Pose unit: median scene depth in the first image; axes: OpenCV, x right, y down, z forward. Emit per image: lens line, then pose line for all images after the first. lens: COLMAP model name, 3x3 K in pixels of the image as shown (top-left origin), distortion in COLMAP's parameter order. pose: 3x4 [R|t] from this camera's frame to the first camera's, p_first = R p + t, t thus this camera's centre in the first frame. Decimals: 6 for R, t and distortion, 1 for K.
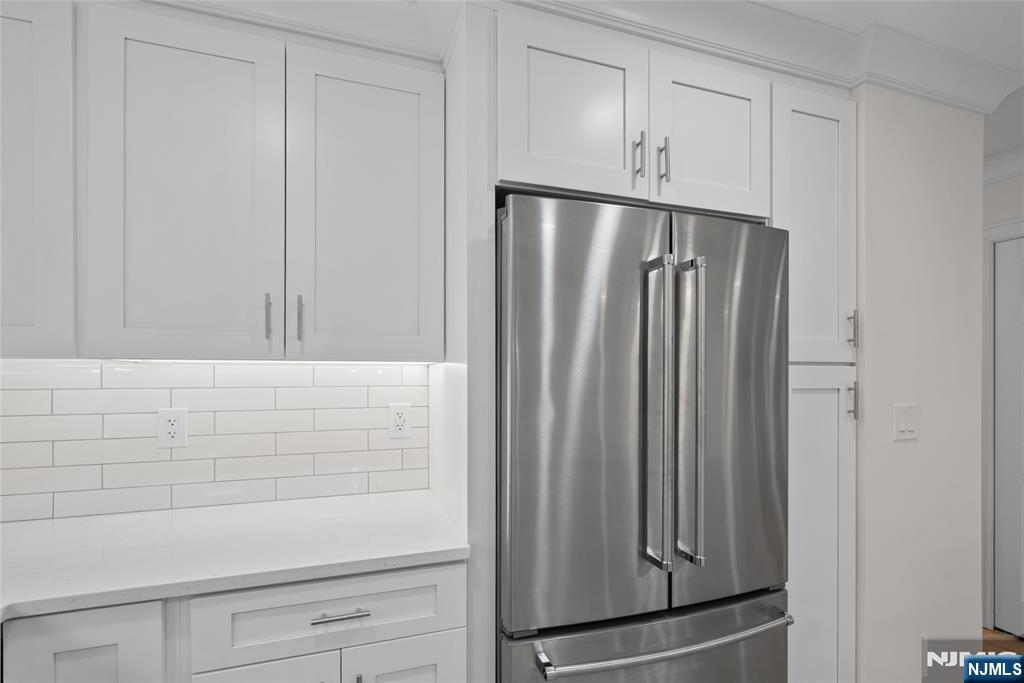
lens RADIAL K [[487.1, 0, 505.0], [0, 487.1, 371.4], [0, 0, 1]] dist [-0.001079, -0.000037]
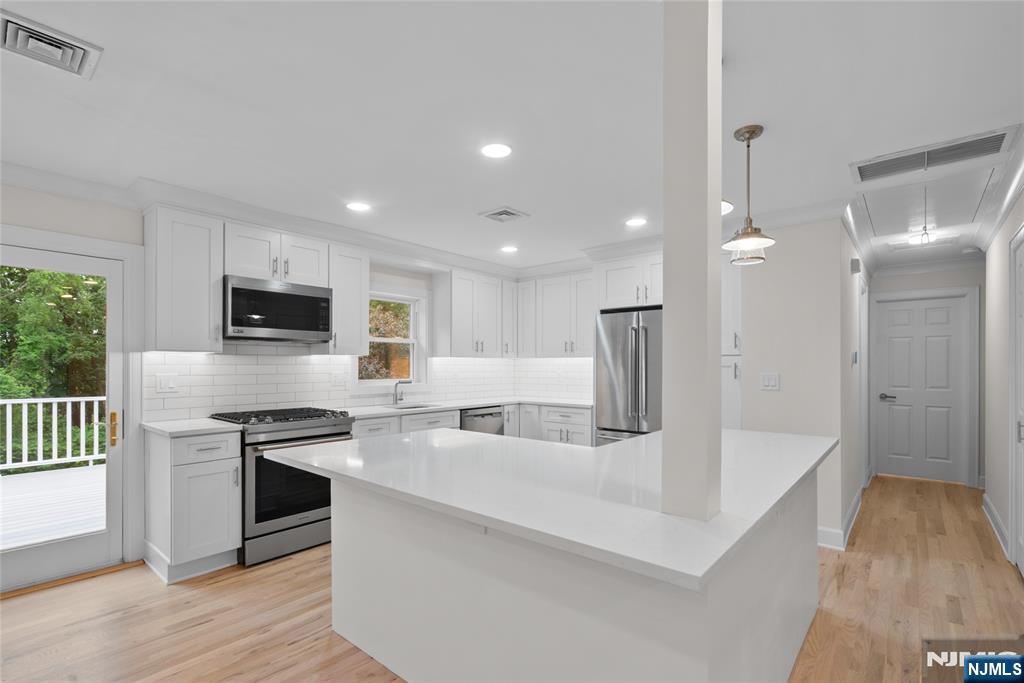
lens RADIAL K [[472.5, 0, 513.1], [0, 472.5, 364.9], [0, 0, 1]] dist [-0.001606, -0.000091]
pose [[0.507341, -0.000999, -0.861745, 2.572424], [0.009263, 0.999948, 0.004295, 0.013647], [0.861695, -0.010161, 0.507324, -1.305340]]
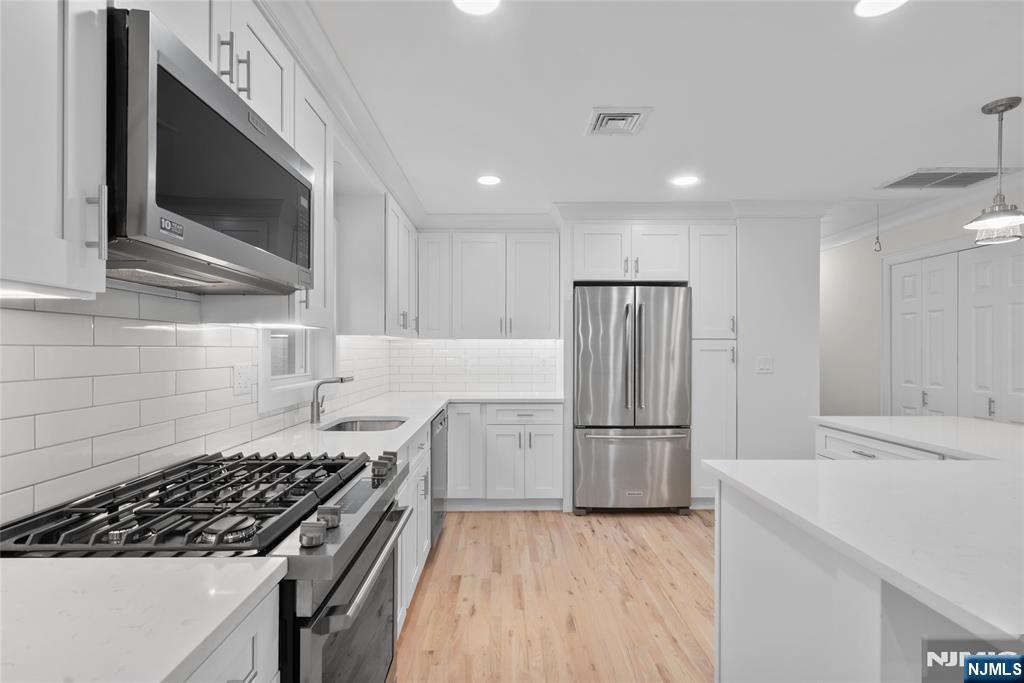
lens RADIAL K [[474.3, 0, 511.2], [0, 474.3, 348.0], [0, 0, 1]] dist [-0.004793, -0.000151]
pose [[0.951932, 0.001072, -0.306306, 0.479600], [0.001627, 0.999962, 0.008555, 0.006820], [0.306304, -0.008642, 0.951895, -1.789834]]
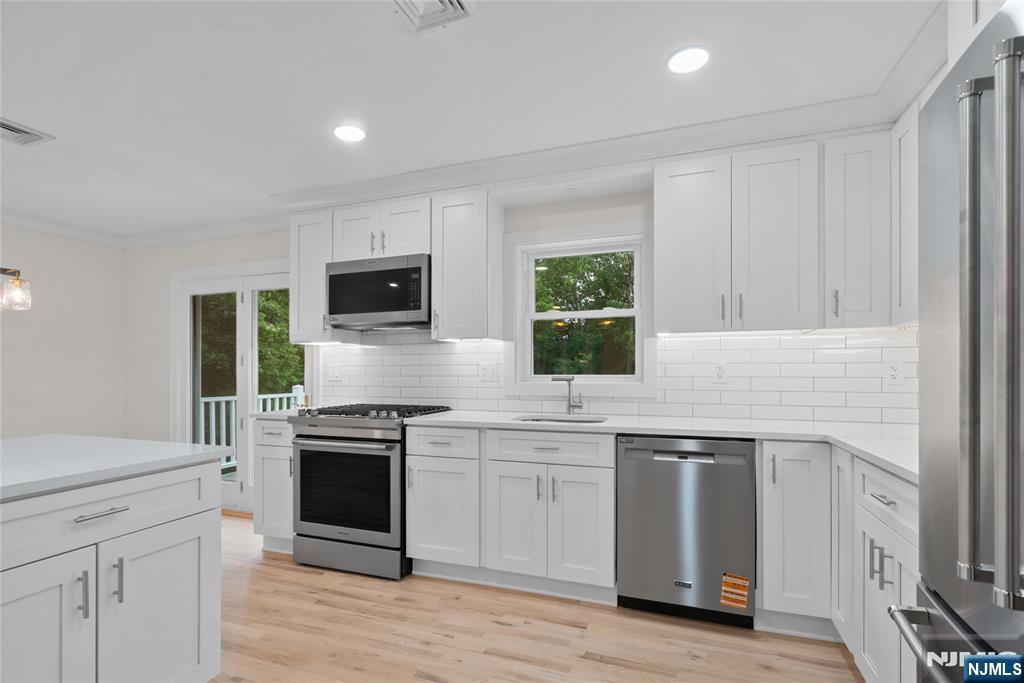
lens RADIAL K [[487.1, 0, 505.0], [0, 487.1, 371.4], [0, 0, 1]] dist [-0.001079, -0.000037]
pose [[-0.634805, 0.003542, -0.772664, 1.108183], [0.011395, 0.999924, -0.004778, 0.118734], [0.772589, -0.011837, -0.634797, 0.885637]]
